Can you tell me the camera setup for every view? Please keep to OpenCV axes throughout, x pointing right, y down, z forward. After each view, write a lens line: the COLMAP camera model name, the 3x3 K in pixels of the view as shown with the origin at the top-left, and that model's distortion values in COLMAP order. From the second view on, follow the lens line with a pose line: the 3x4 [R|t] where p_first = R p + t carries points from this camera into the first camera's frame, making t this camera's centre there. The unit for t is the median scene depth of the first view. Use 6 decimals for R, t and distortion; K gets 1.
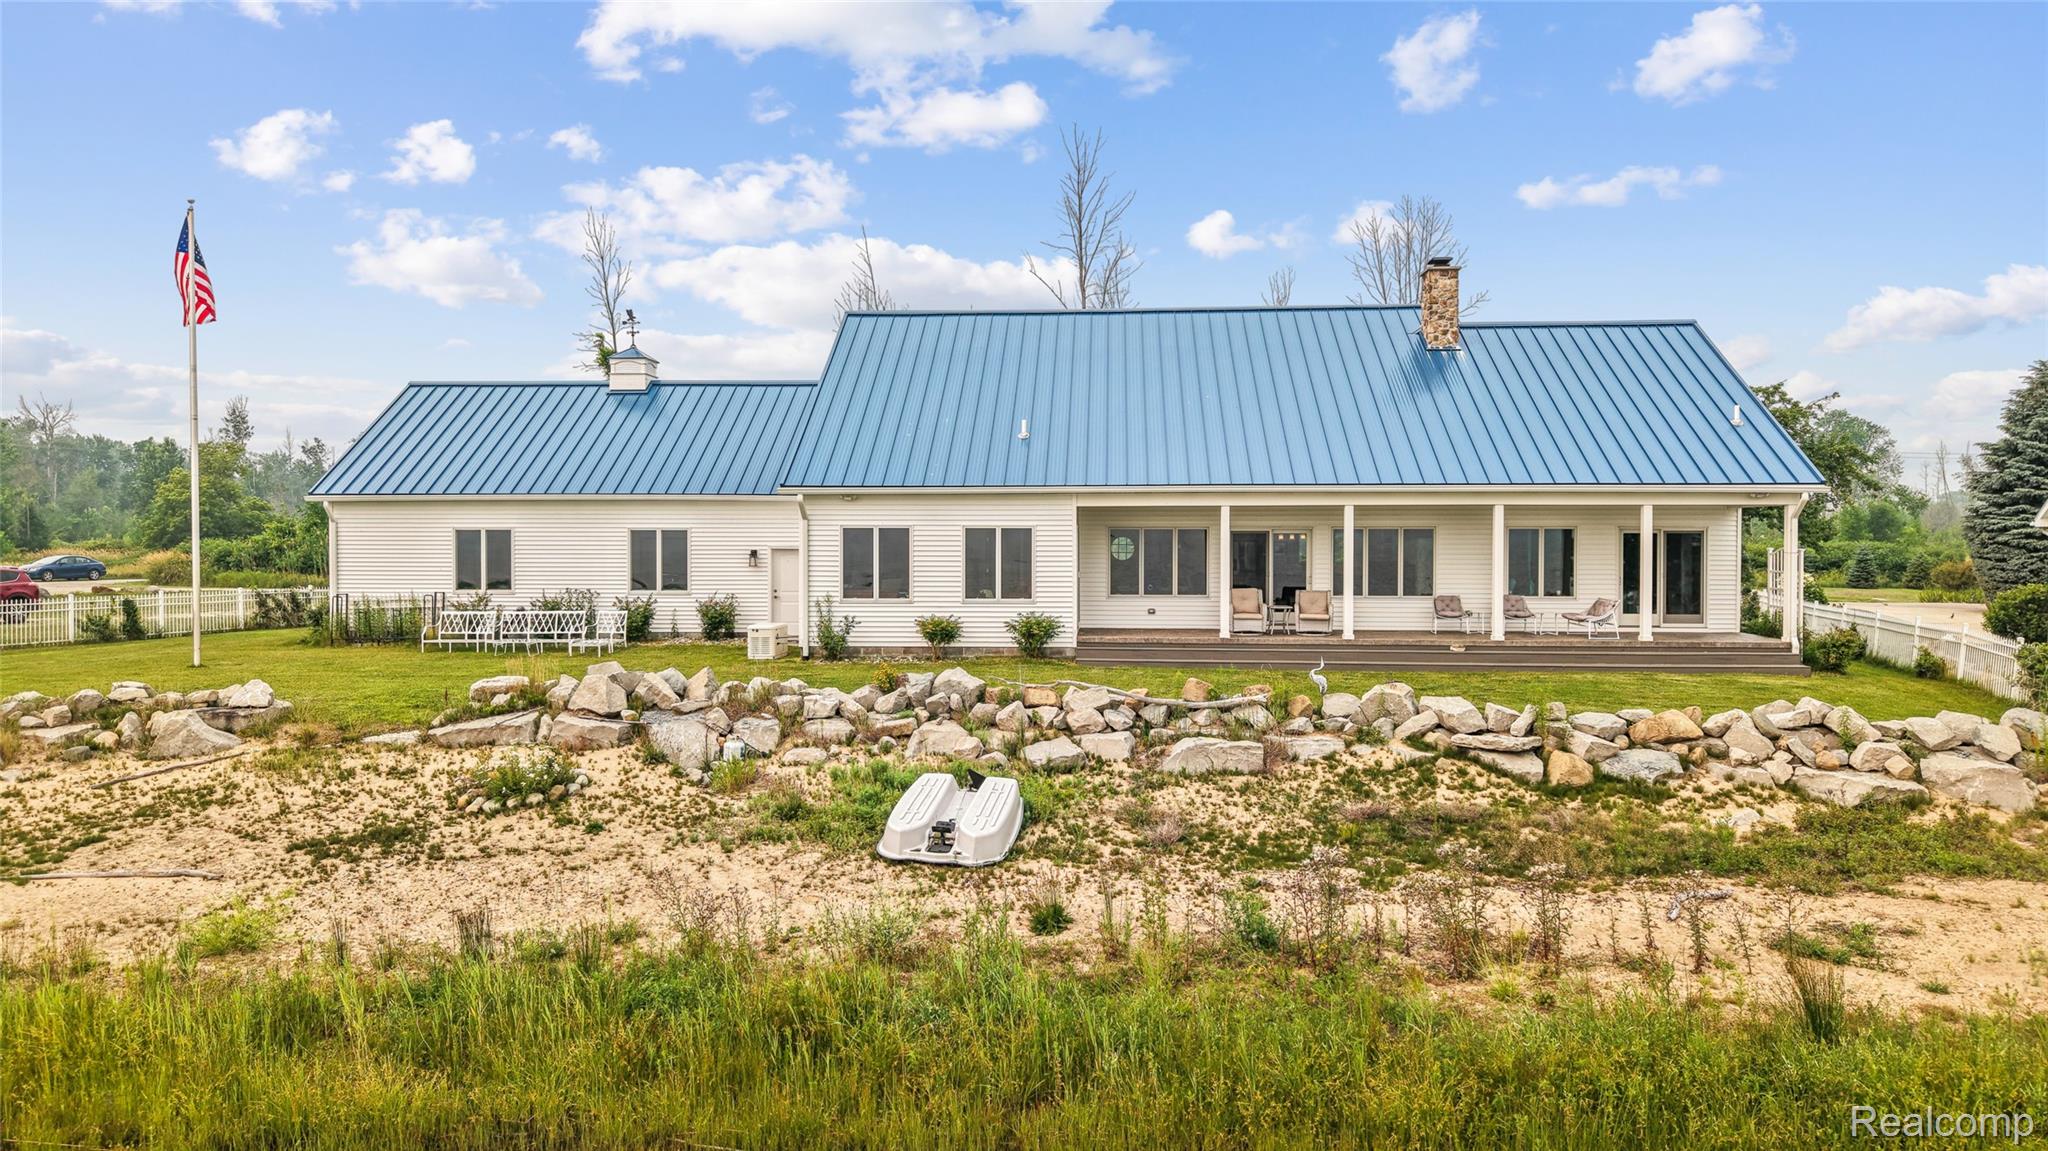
lens RADIAL K [[1498.1, 0, 1024.0], [0, 1498.1, 575.5], [0, 0, 1]] dist [-0.005689, -0.006961]
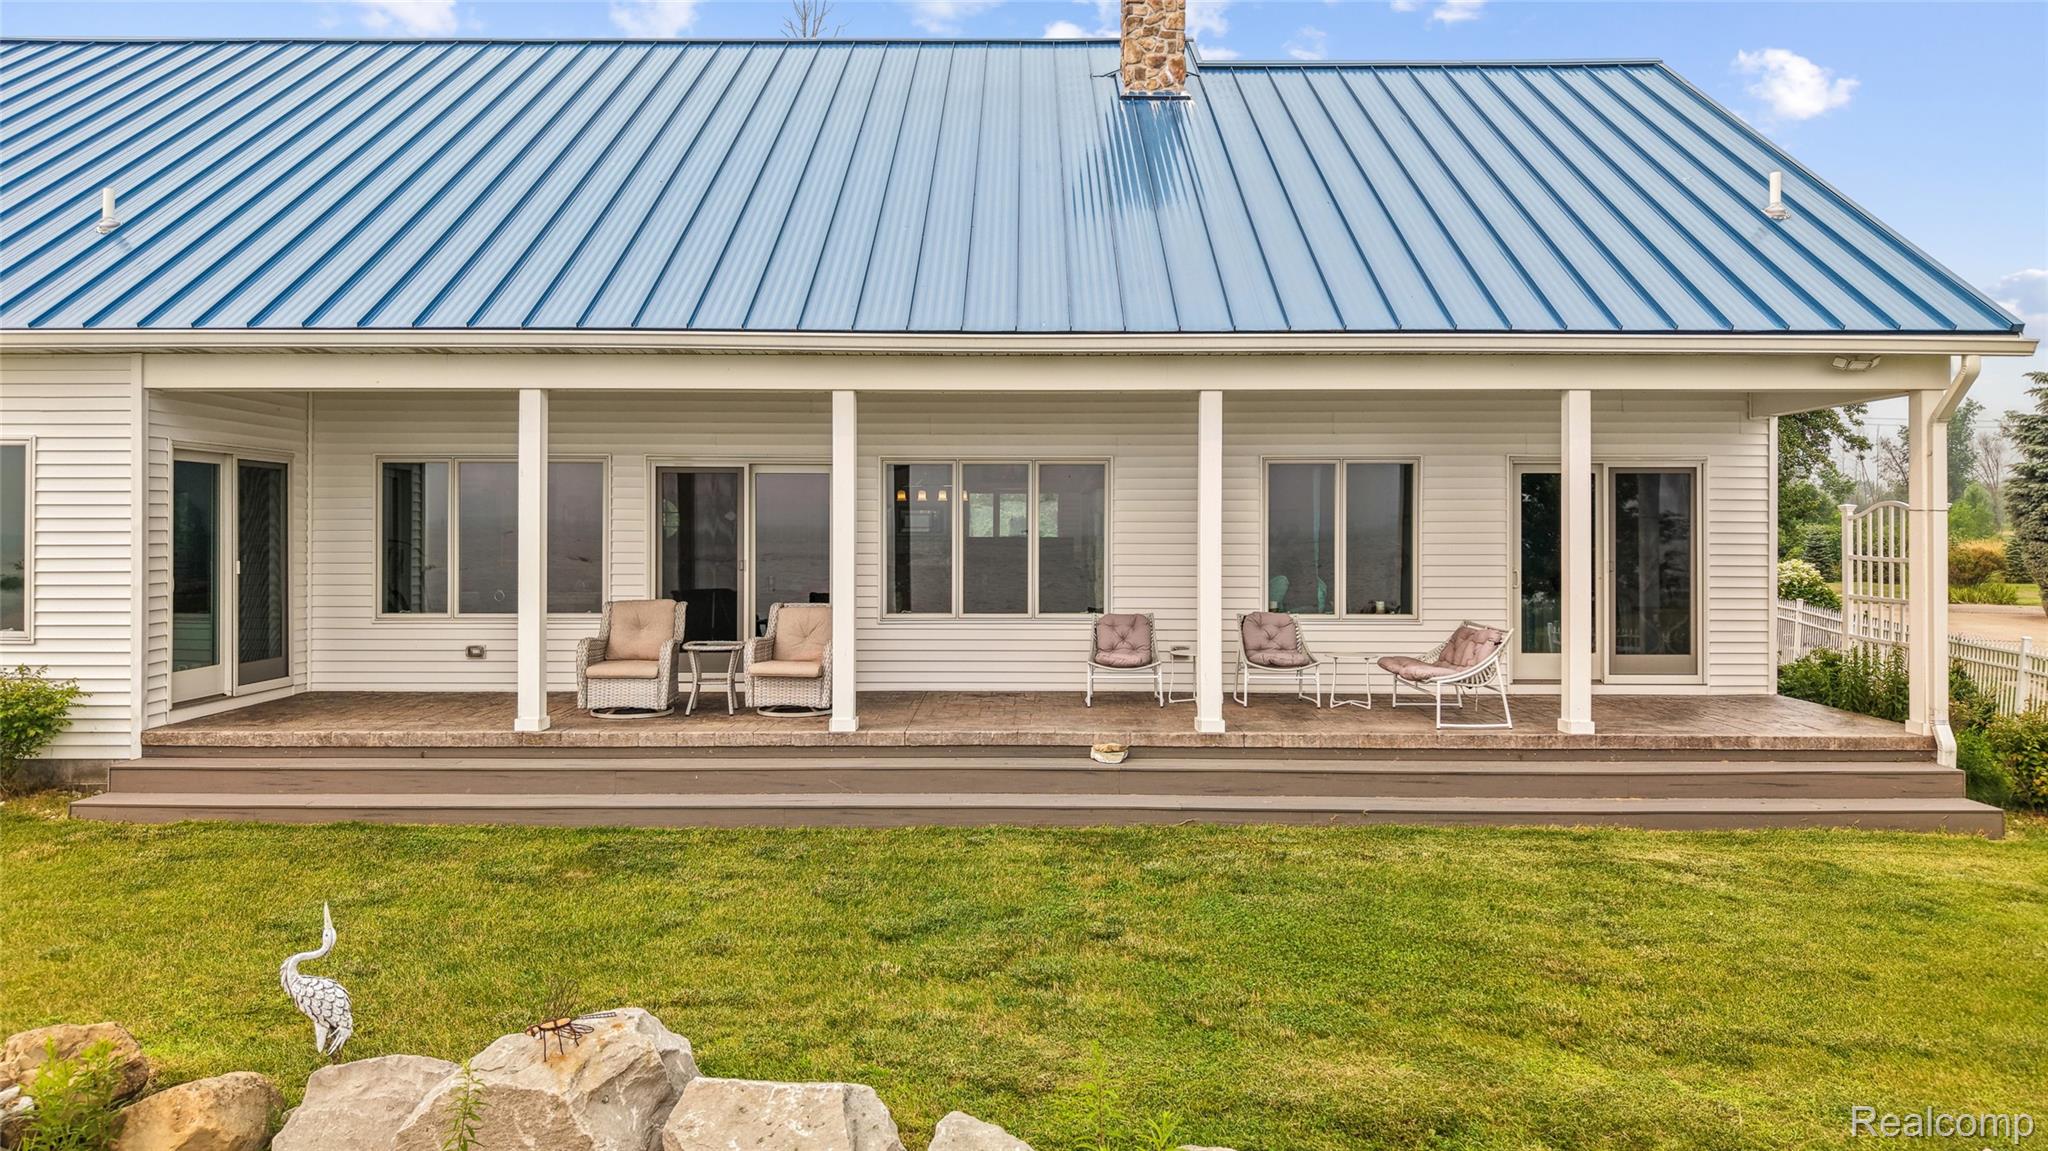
lens RADIAL K [[1498.1, 0, 1024.0], [0, 1498.1, 575.5], [0, 0, 1]] dist [-0.005689, -0.006961]
pose [[0.998561, -0.004744, 0.053426, 0.301897], [0.004564, 0.999984, 0.003484, 0.000532], [-0.053441, -0.003235, 0.998566, 0.744510]]
